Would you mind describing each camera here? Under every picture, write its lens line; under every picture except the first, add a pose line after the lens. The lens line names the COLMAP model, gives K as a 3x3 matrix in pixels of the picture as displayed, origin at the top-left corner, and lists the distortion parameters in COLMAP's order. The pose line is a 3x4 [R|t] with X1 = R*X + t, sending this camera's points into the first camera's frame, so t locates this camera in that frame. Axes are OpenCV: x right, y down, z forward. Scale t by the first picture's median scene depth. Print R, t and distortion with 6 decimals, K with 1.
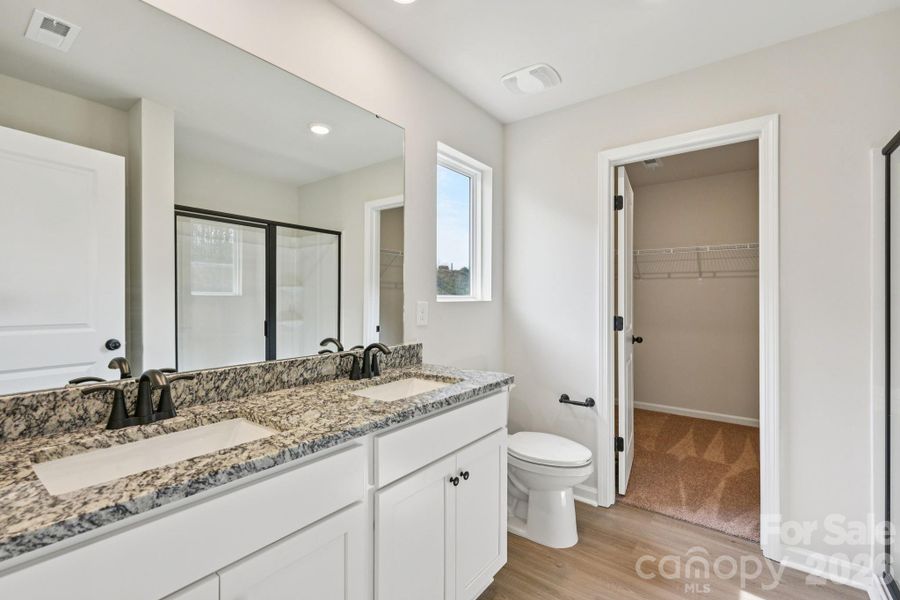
lens RADIAL K [[402.5, 0, 451.3], [0, 402.5, 298.2], [0, 0, 1]] dist [0.000052, -0.000047]
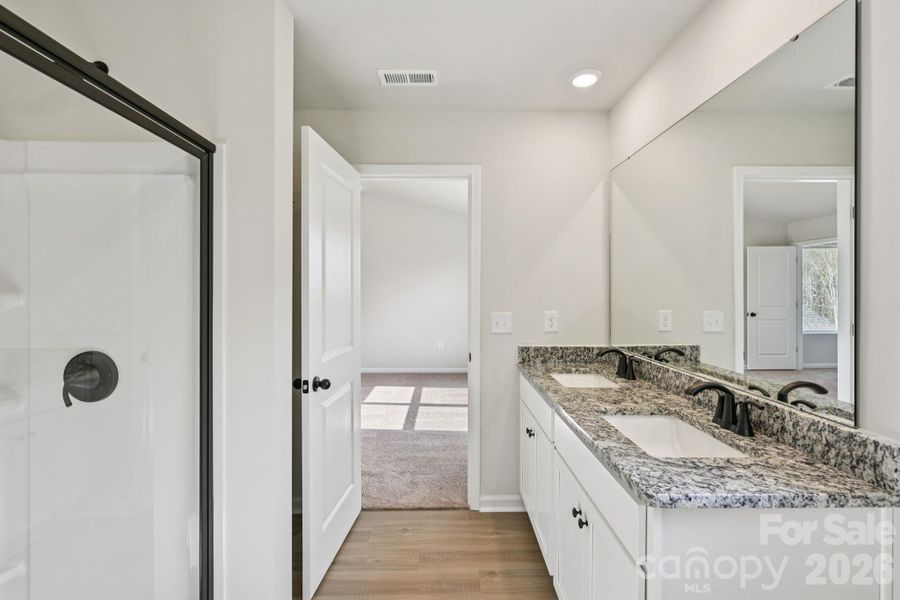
lens RADIAL K [[402.5, 0, 450.2], [0, 402.5, 294.5], [0, 0, 1]] dist [0.000052, -0.000047]
pose [[-0.791316, -0.001584, -0.611405, 0.594023], [-0.008566, 0.999927, 0.008497, -0.052047], [0.611347, 0.011961, -0.791272, 1.117924]]
